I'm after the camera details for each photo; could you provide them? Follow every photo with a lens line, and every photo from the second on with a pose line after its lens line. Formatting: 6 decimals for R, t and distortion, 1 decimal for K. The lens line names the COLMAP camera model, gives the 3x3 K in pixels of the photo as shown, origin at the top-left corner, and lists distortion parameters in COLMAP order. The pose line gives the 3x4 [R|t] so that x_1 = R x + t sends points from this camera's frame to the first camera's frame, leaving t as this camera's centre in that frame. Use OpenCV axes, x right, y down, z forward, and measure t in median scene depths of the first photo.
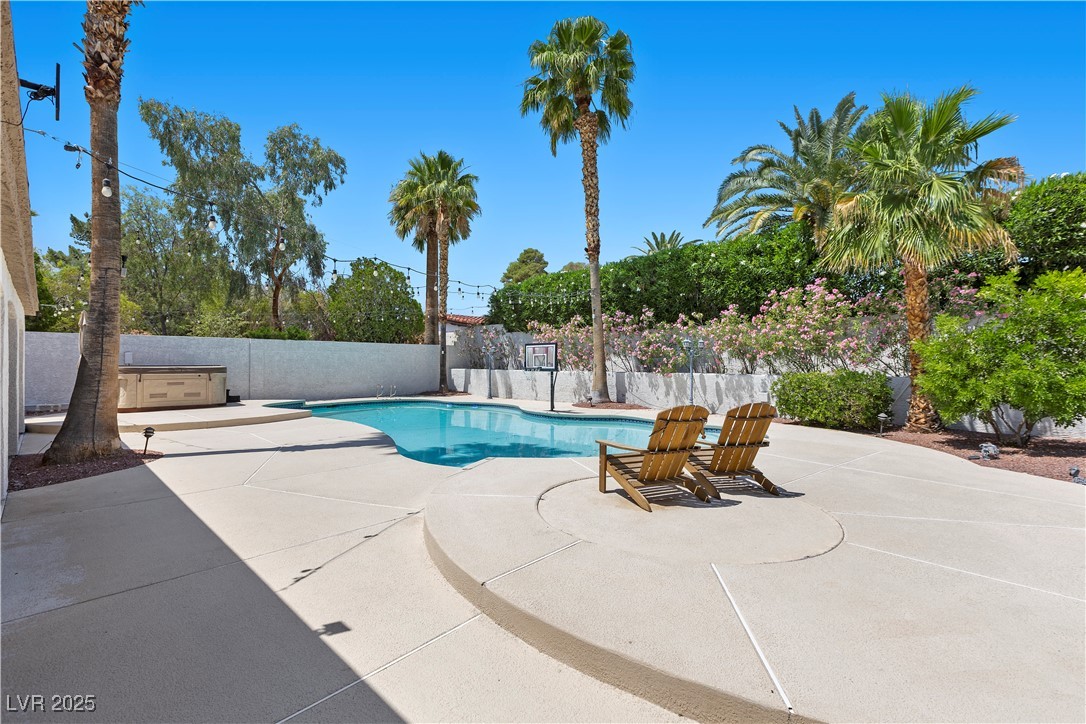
lens RADIAL K [[504.0, 0, 543.0], [0, 504.0, 362.0], [0, 0, 1]] dist [0.026620, 0.000117]
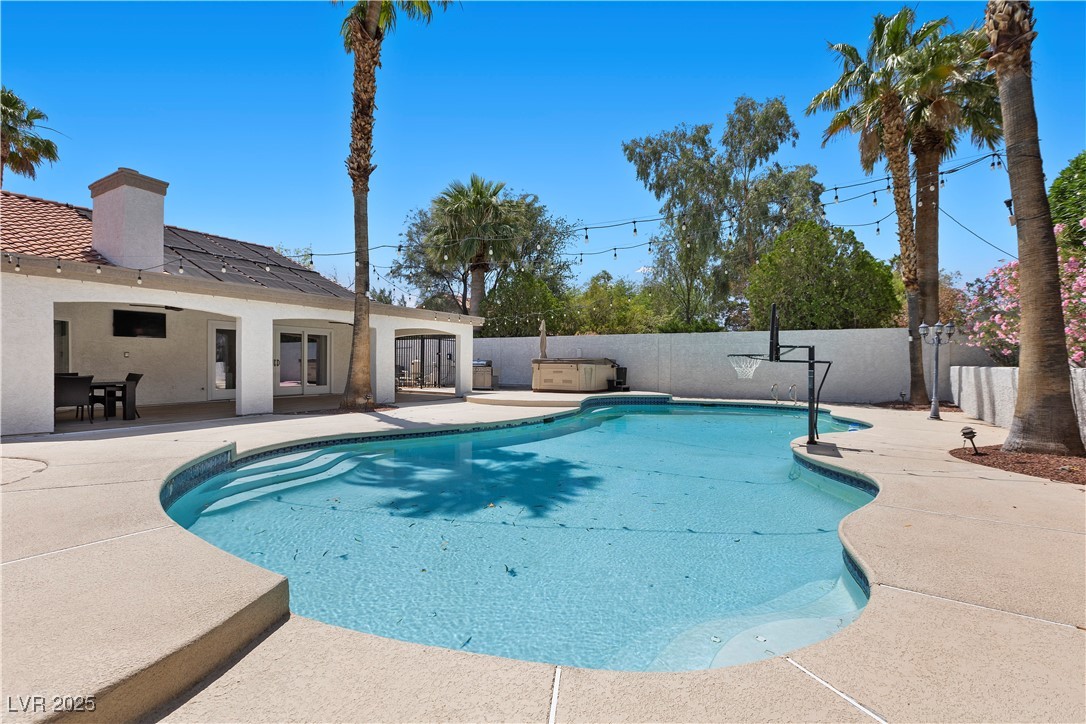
lens RADIAL K [[504.0, 0, 543.0], [0, 504.0, 362.0], [0, 0, 1]] dist [0.026620, 0.000117]
pose [[0.294496, 0.013463, -0.955558, 0.368976], [-0.004564, 0.999909, 0.012682, 0.000436], [0.955642, 0.000627, 0.294531, 0.453138]]
